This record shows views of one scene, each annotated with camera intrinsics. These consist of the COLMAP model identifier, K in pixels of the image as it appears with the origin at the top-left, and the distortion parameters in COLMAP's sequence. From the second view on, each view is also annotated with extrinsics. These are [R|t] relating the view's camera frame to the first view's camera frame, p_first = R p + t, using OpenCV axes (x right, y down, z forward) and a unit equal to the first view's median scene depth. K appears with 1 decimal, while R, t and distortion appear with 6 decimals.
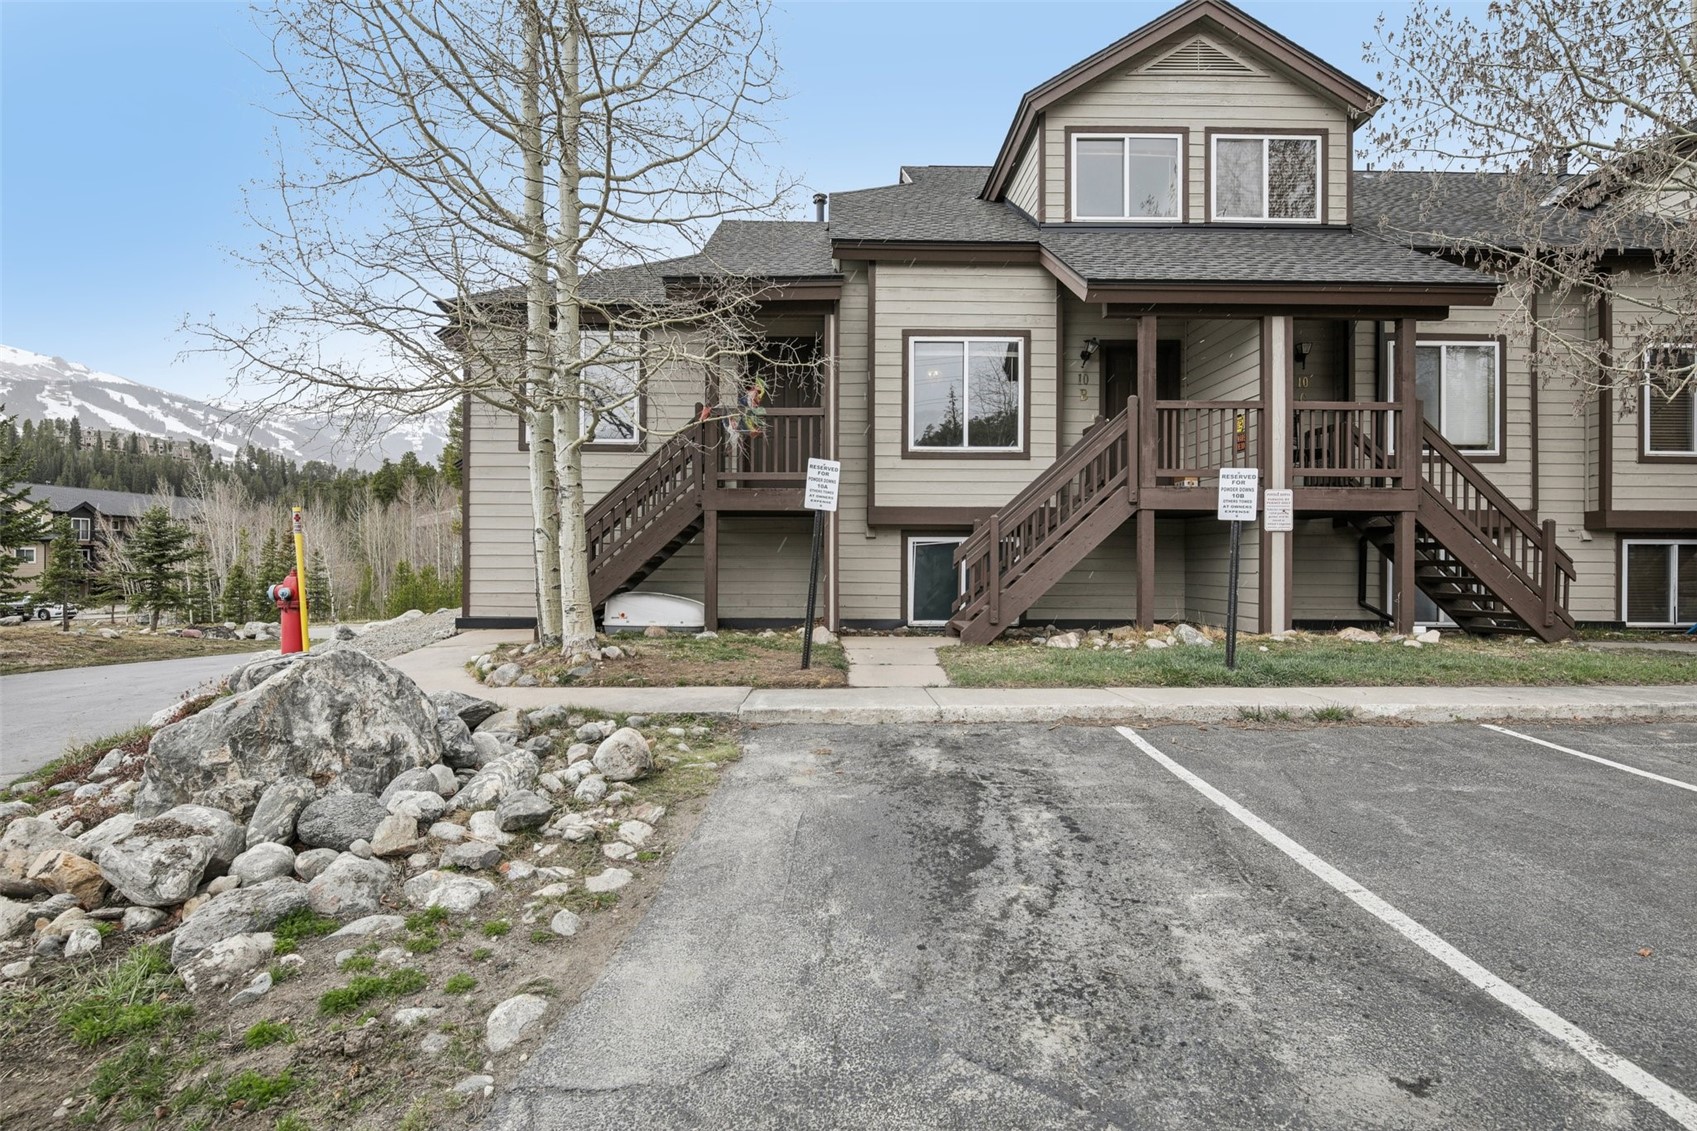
lens RADIAL K [[855.9, 0, 845.6], [0, 855.9, 560.7], [0, 0, 1]] dist [-0.007224, -0.000876]
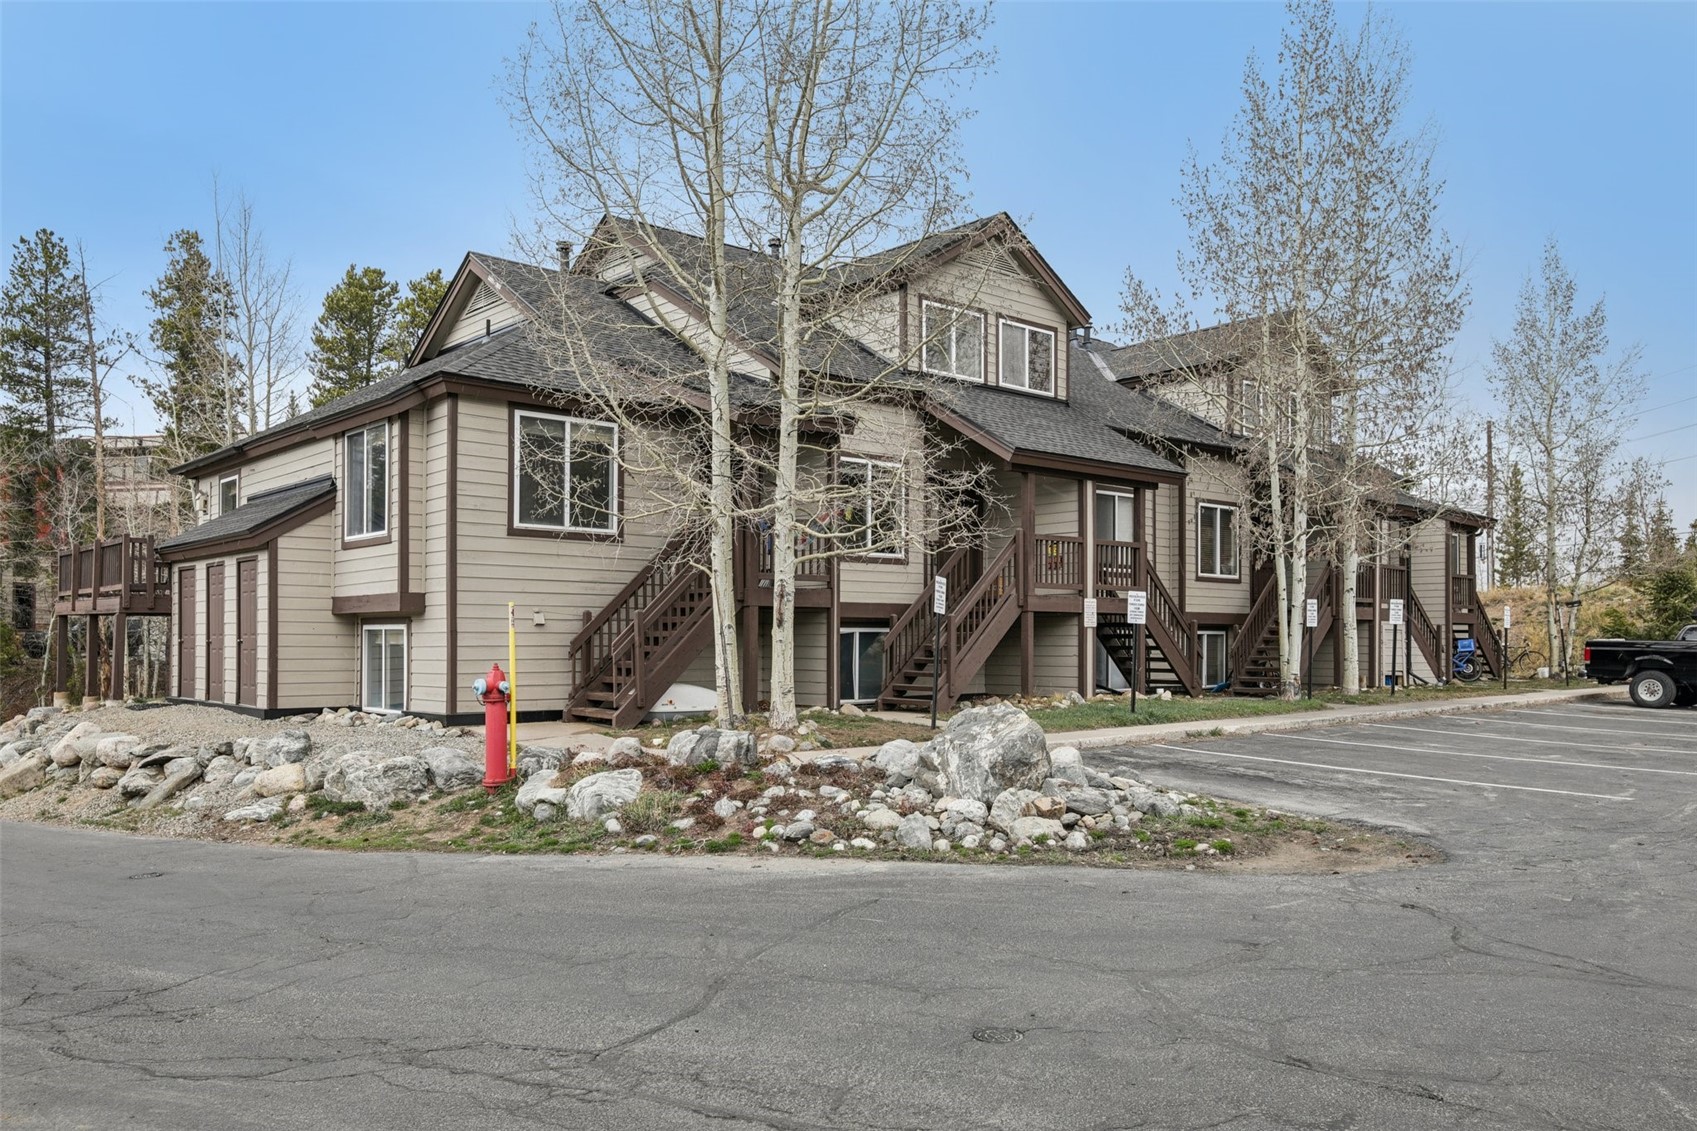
lens RADIAL K [[1250.1, 0, 859.4], [0, 1250.1, 628.2], [0, 0, 1]] dist [0.005372, 0.000227]
pose [[0.757789, 0.003968, 0.652488, -1.042116], [0.005521, 0.999907, -0.012492, -0.006991], [-0.652477, 0.013069, 0.757696, -0.317560]]
